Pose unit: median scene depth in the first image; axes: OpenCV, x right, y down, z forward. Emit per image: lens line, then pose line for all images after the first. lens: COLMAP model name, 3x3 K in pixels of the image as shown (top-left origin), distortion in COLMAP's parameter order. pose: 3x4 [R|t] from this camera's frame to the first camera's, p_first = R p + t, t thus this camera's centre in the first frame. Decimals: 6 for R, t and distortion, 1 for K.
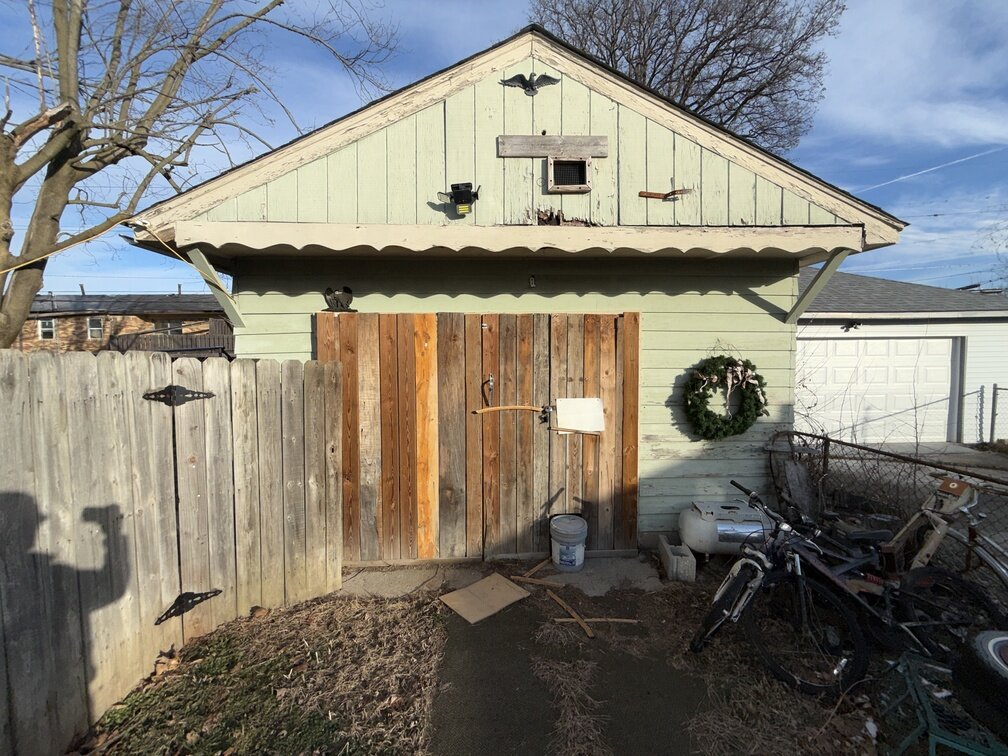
lens RADIAL K [[401.3, 0, 503.0], [0, 401.3, 376.2], [0, 0, 1]] dist [-0.003579, 0.000684]
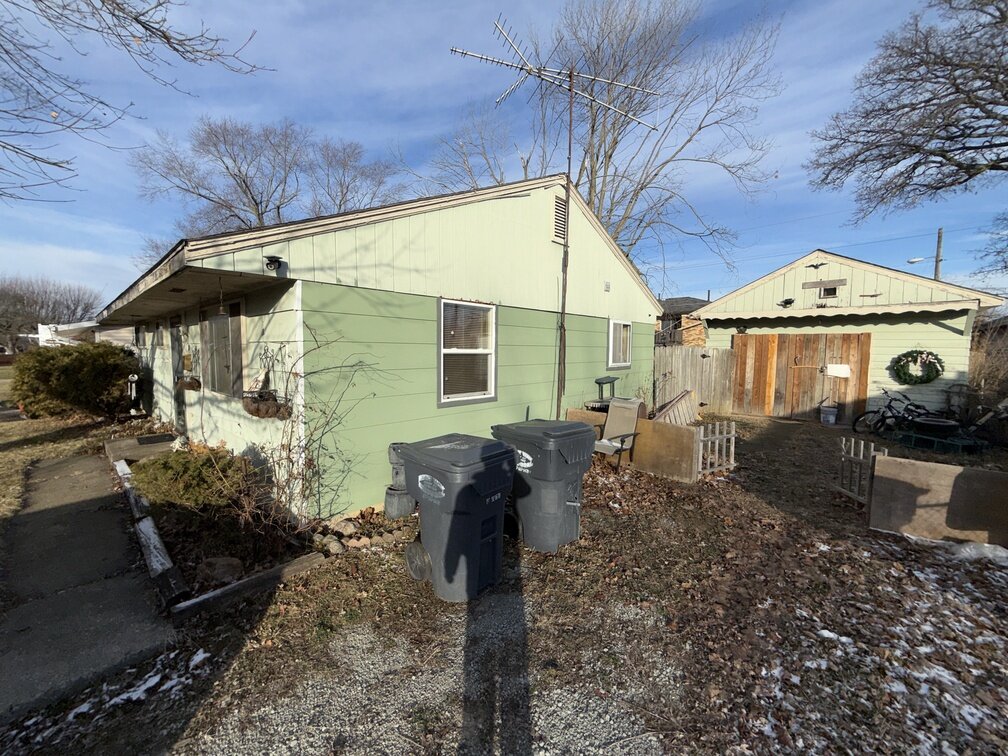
lens RADIAL K [[401.3, 0, 496.5], [0, 401.3, 374.9], [0, 0, 1]] dist [-0.003579, 0.000684]
pose [[0.699886, 0.063294, -0.711445, 0.522453], [-0.042266, 0.997990, 0.047208, 0.098889], [0.713003, -0.002970, 0.701154, -2.656075]]
